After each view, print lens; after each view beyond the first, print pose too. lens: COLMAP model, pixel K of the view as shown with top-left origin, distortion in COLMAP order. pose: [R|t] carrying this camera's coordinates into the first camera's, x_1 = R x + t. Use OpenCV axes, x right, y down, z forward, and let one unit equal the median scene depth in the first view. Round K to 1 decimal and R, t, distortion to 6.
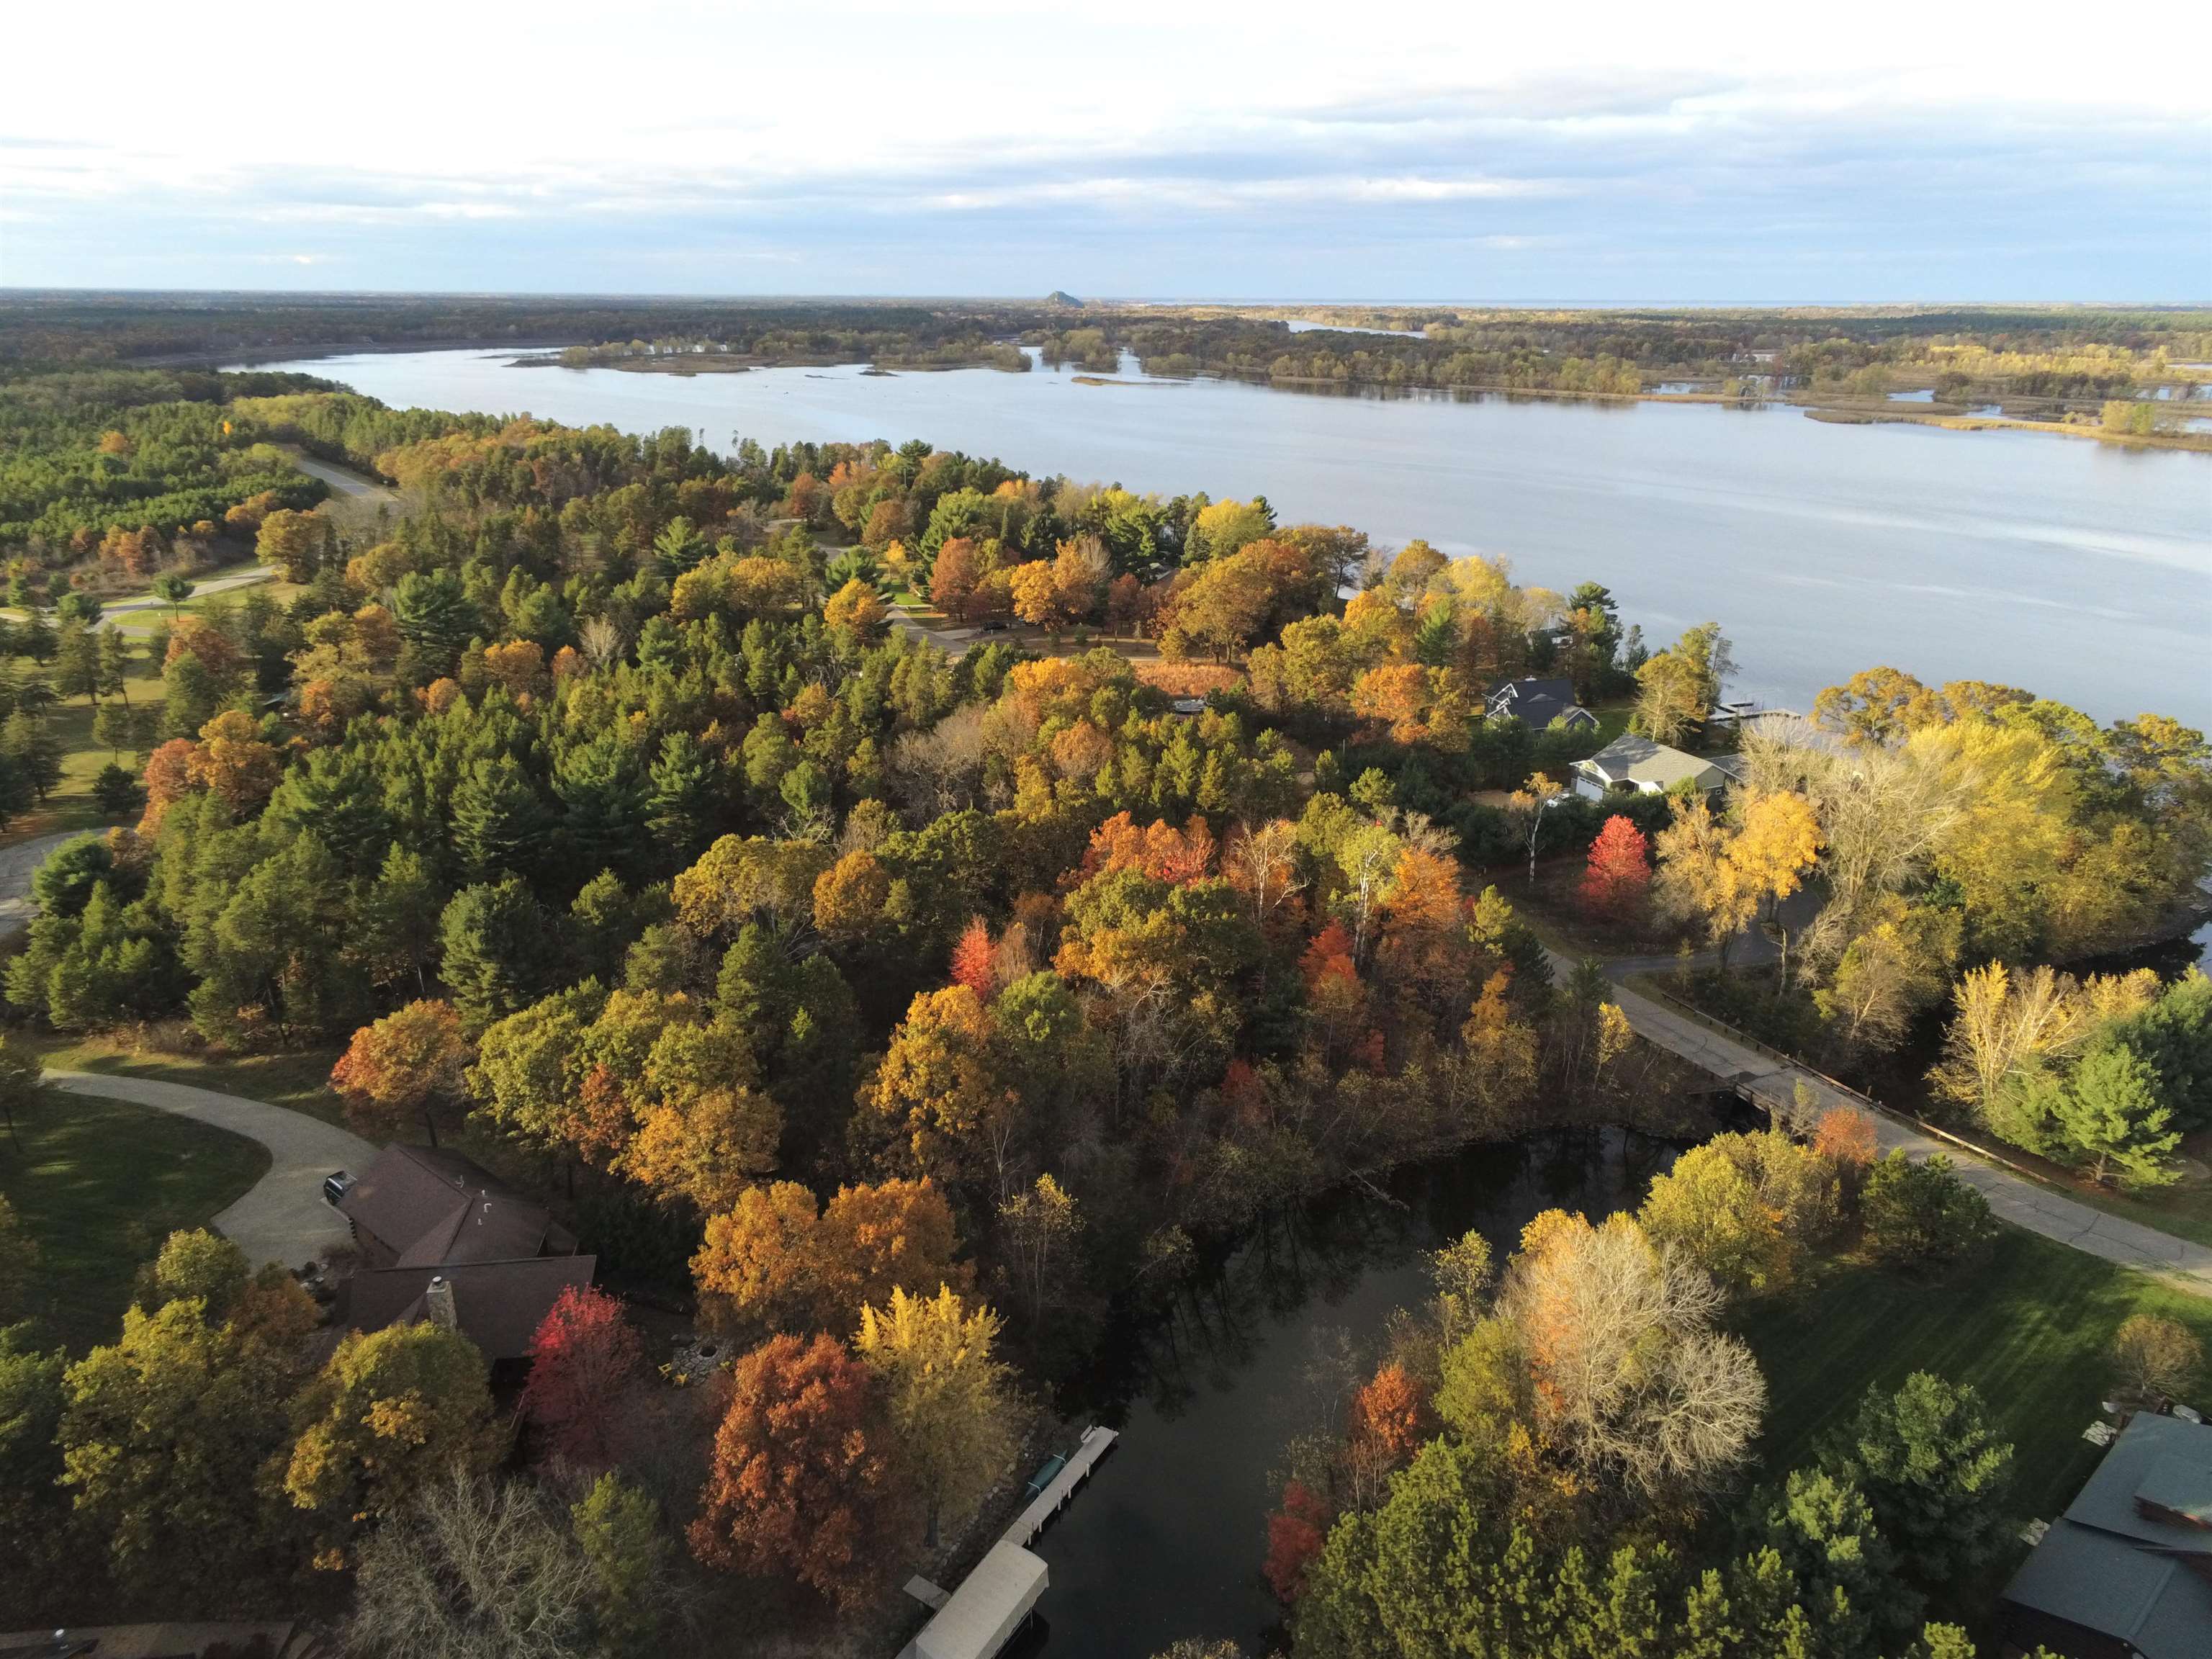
lens RADIAL K [[1430.1, 0, 1098.3], [0, 1430.1, 836.5], [0, 0, 1]] dist [-0.000936, 0.003865]
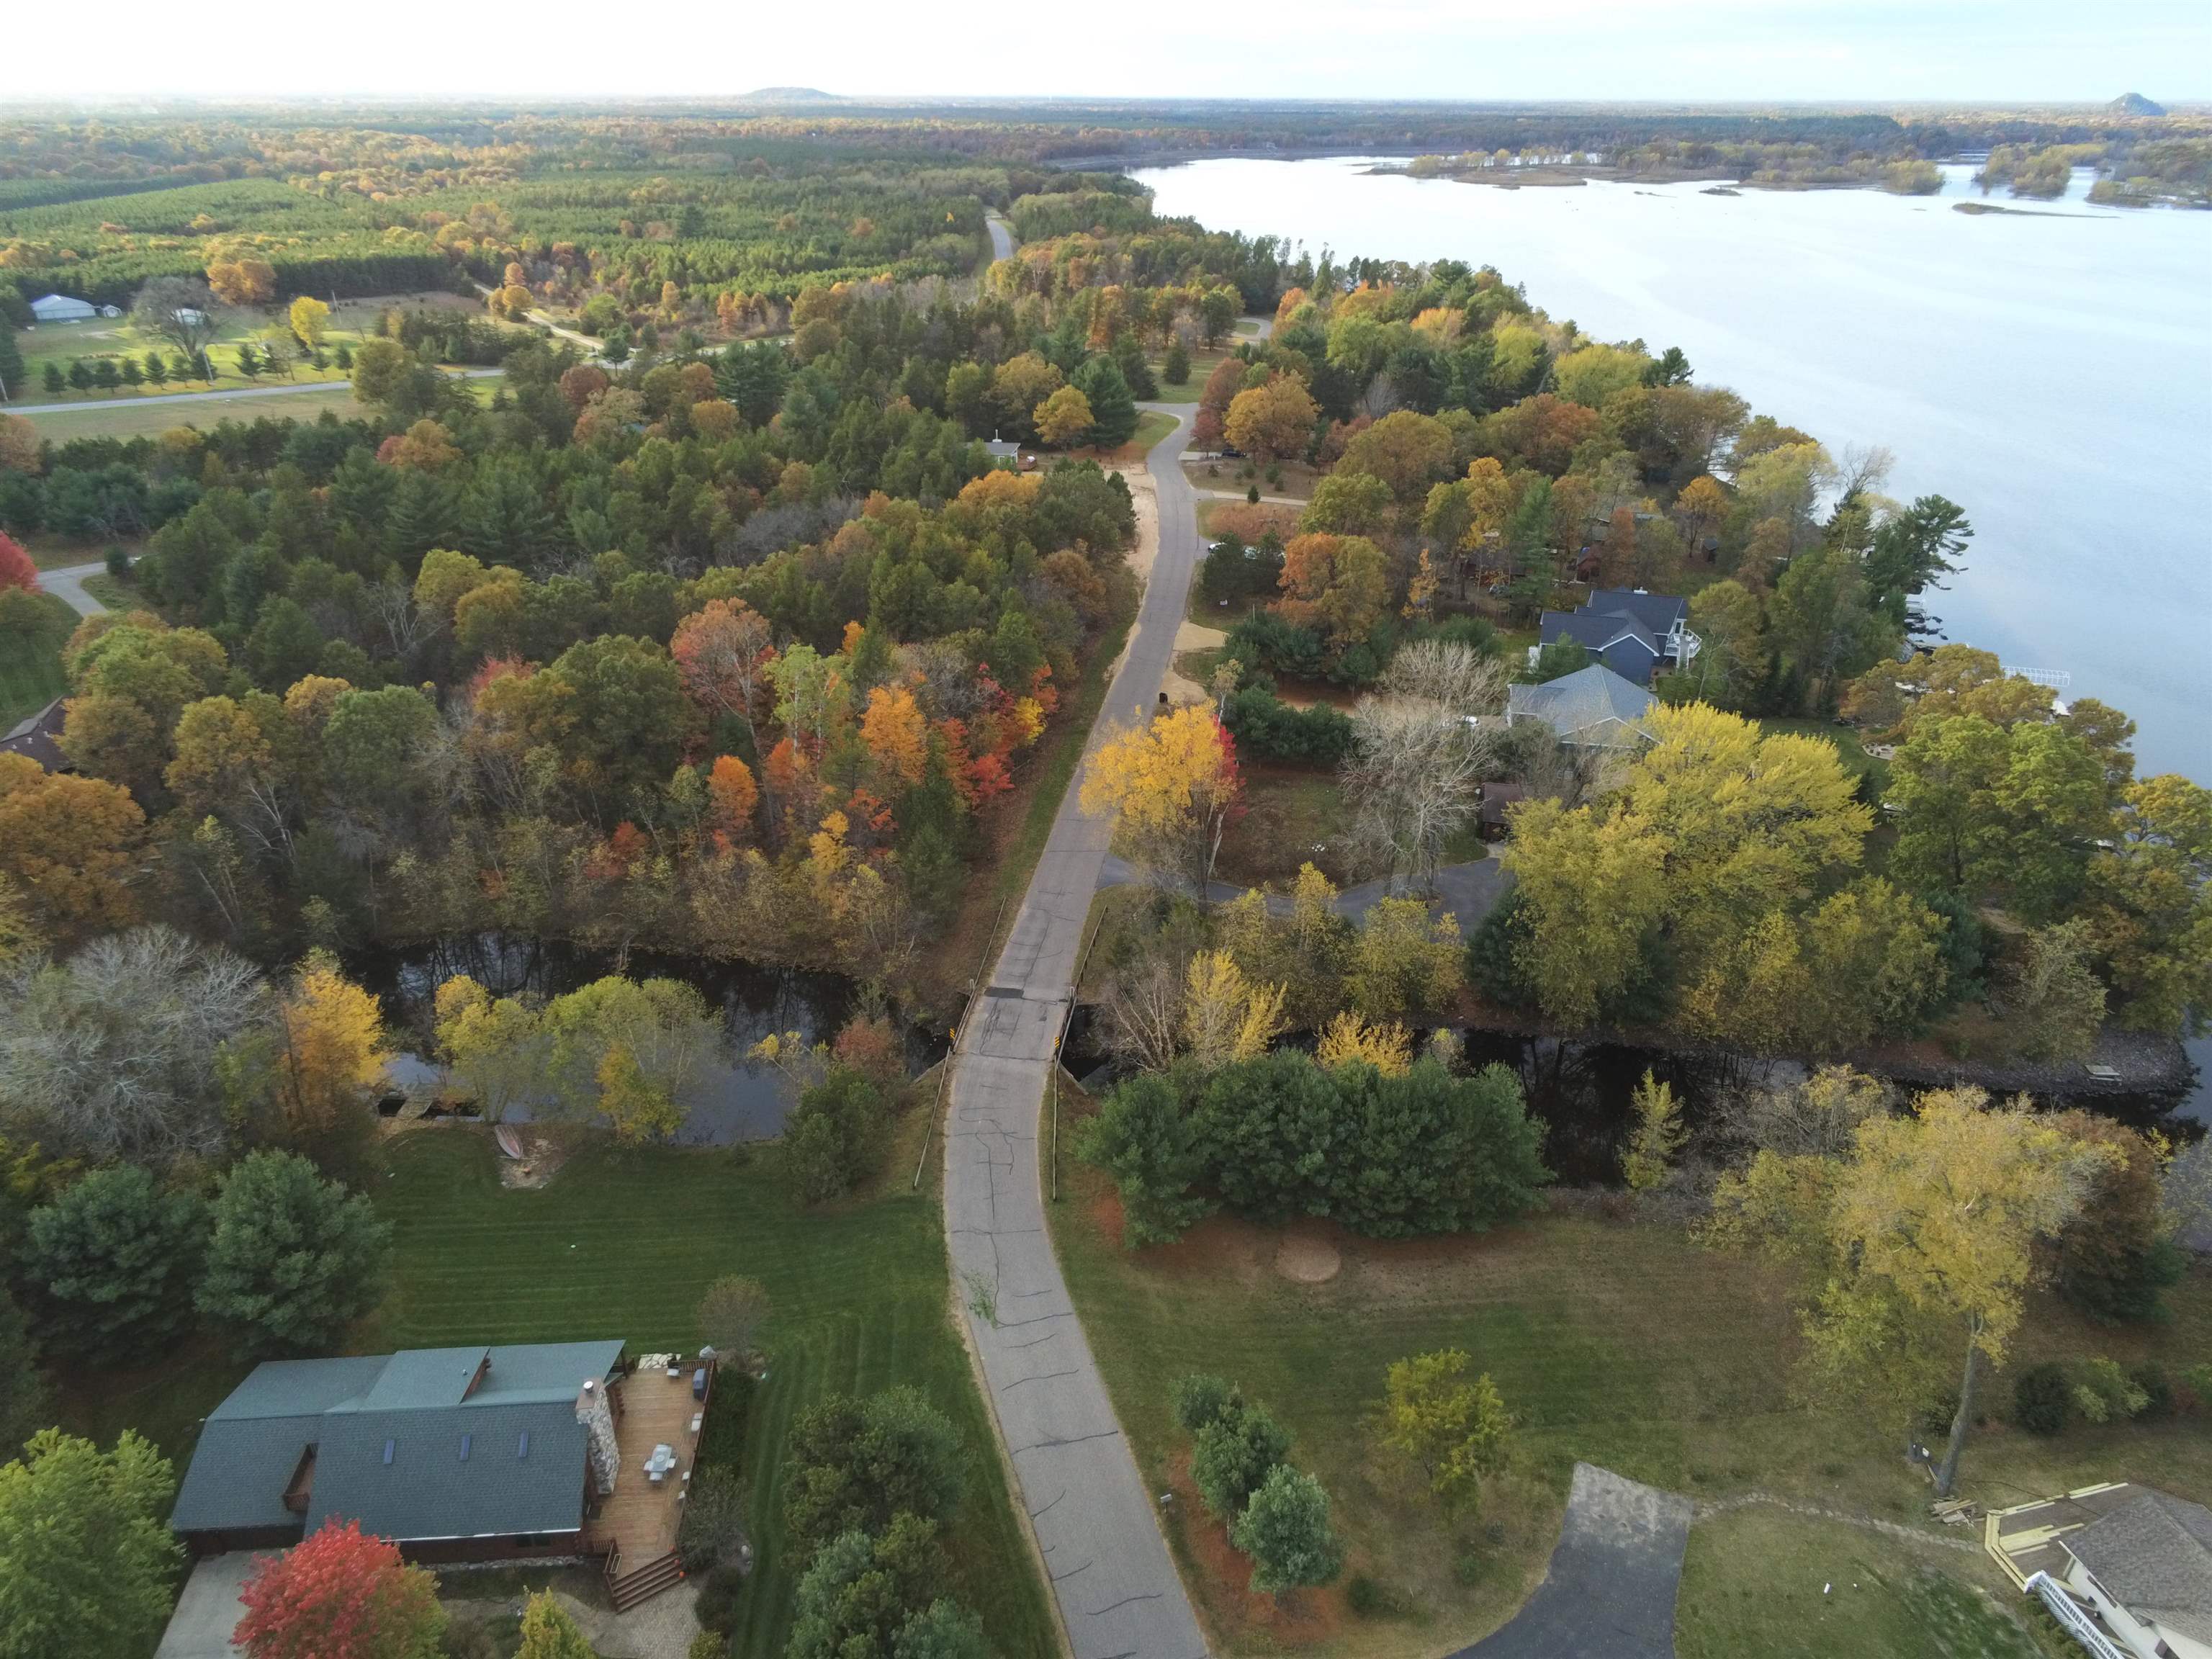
lens RADIAL K [[1430.1, 0, 1099.2], [0, 1430.1, 833.4], [0, 0, 1]] dist [-0.000936, 0.003865]
pose [[0.810453, 0.264949, -0.522463, 0.096460], [-0.205477, 0.963782, 0.170010, -0.009685], [0.548585, -0.030431, 0.835541, 0.028196]]
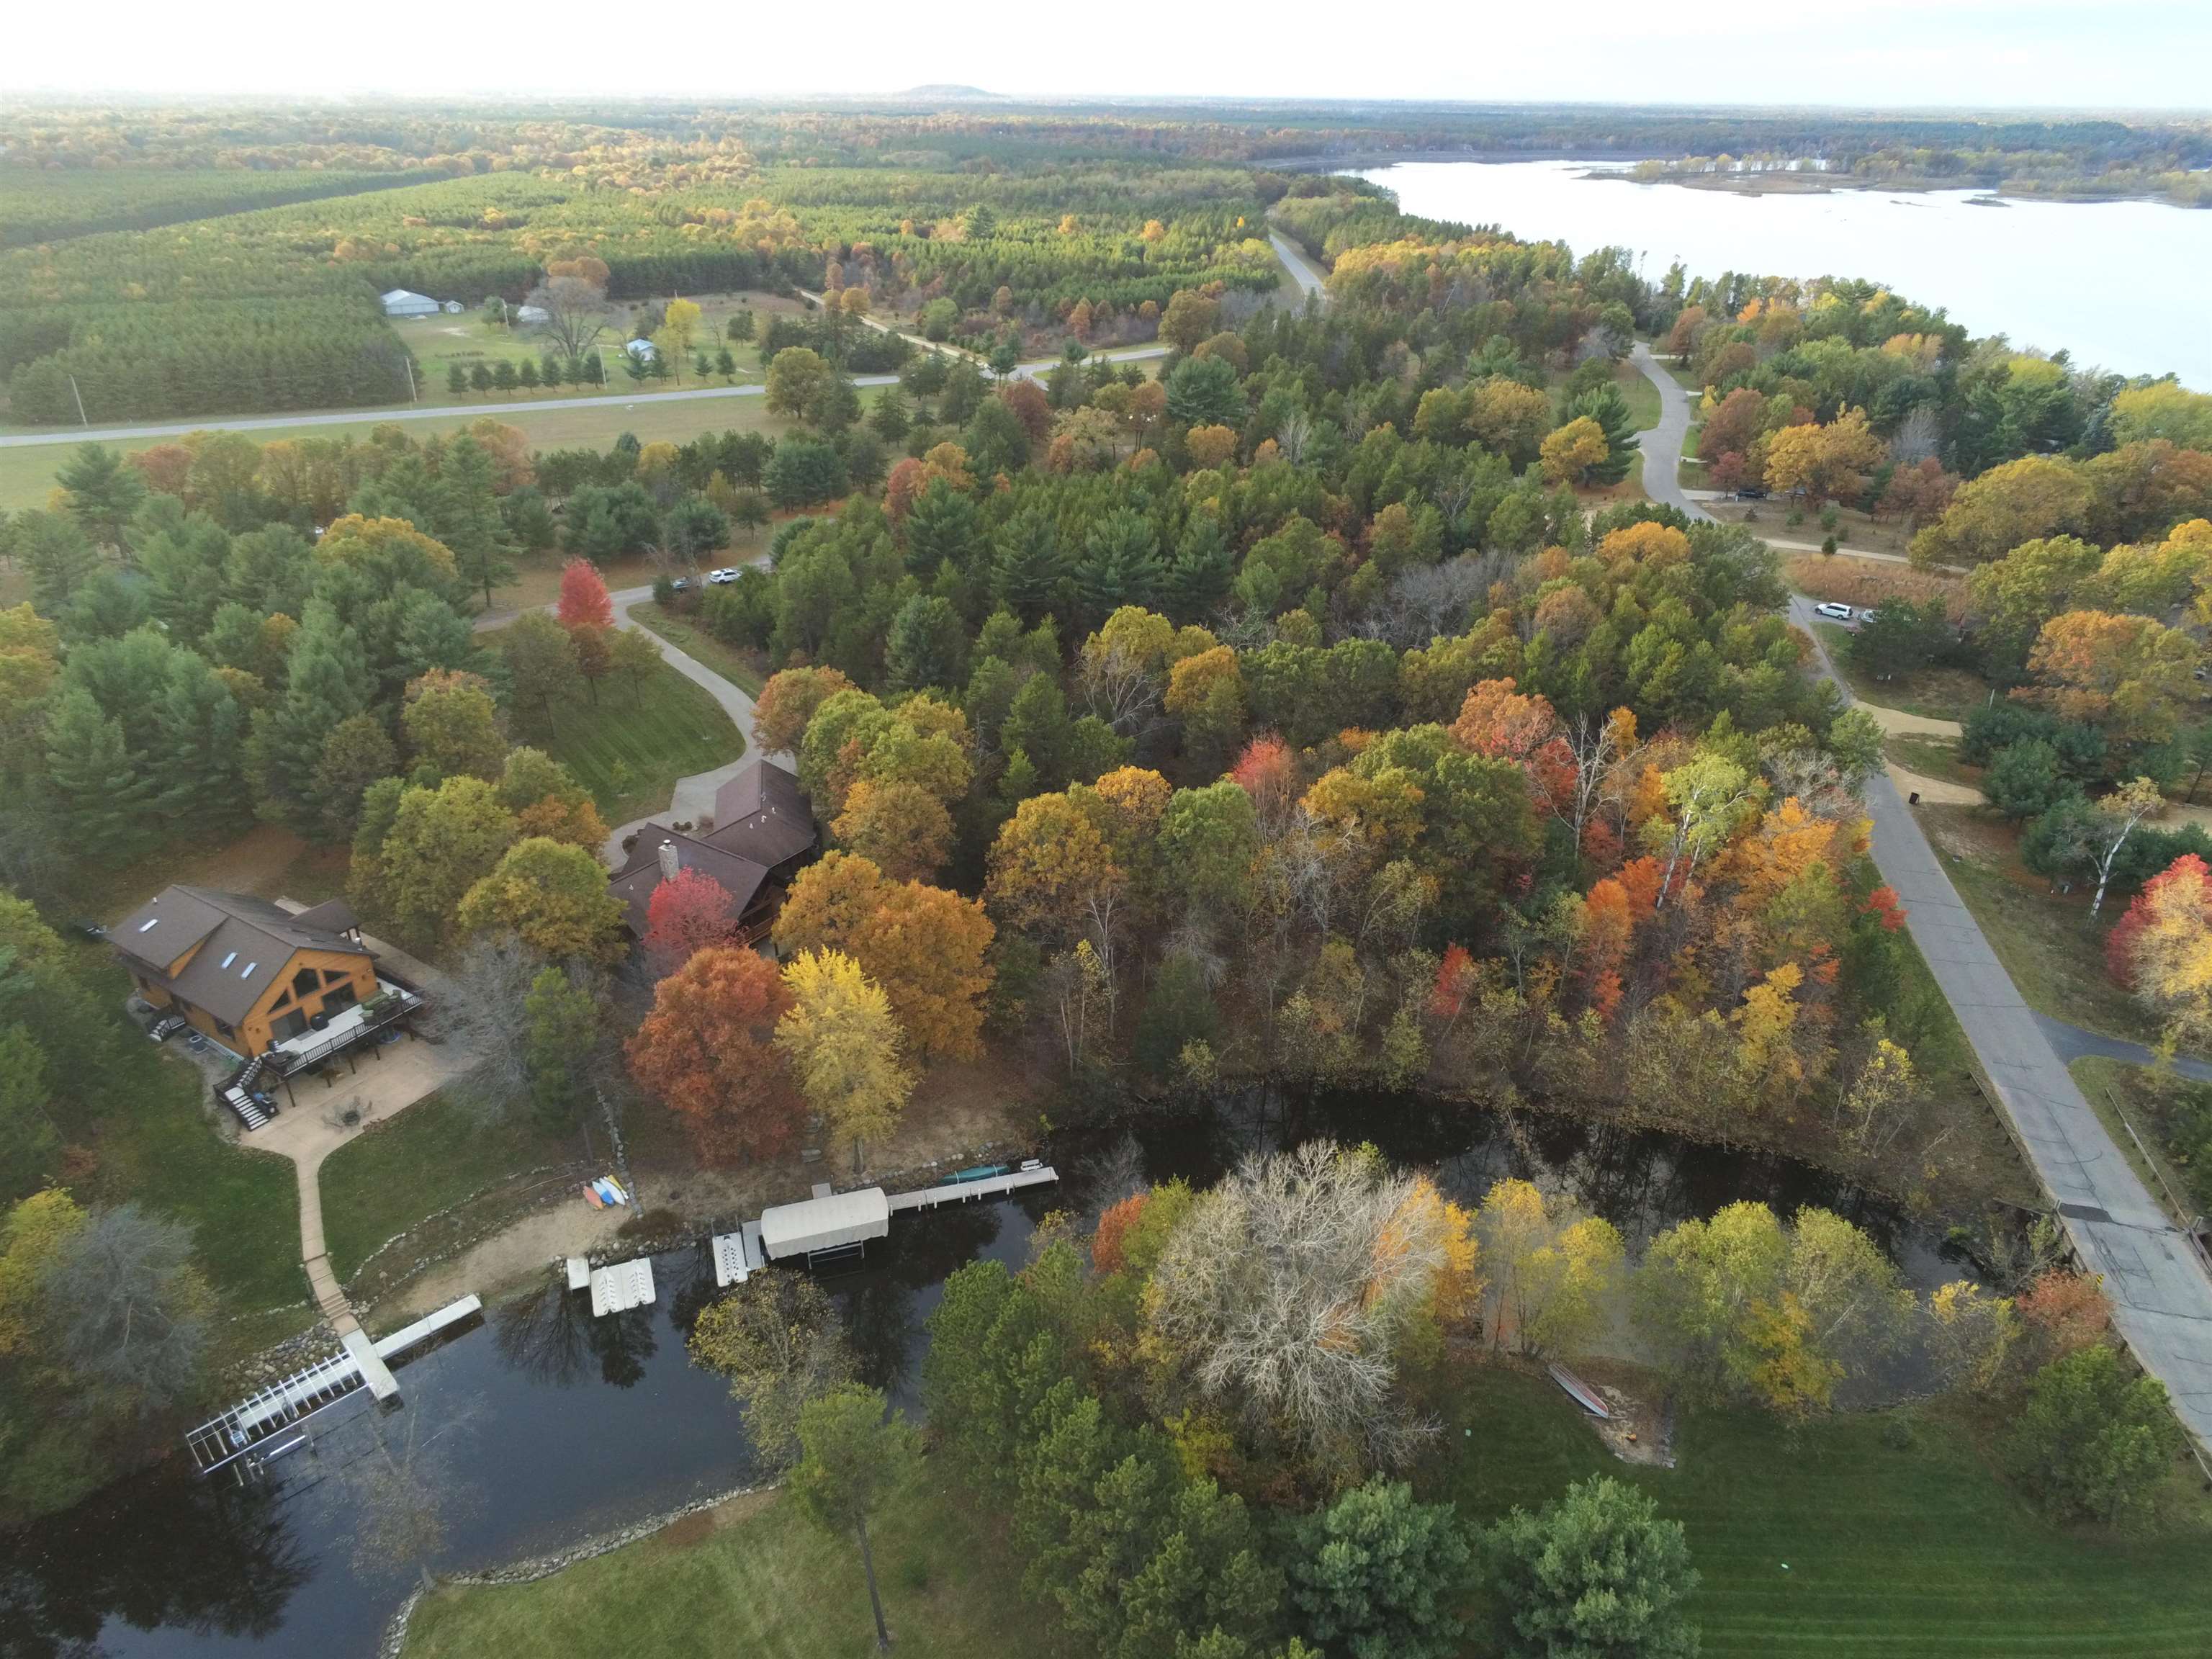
lens RADIAL K [[1430.1, 0, 1099.2], [0, 1430.1, 823.9], [0, 0, 1]] dist [-0.000936, 0.003865]
pose [[0.759029, 0.297142, -0.579294, 0.043194], [-0.235314, 0.954832, 0.181446, -0.003653], [0.607044, -0.001407, 0.794667, 0.010548]]
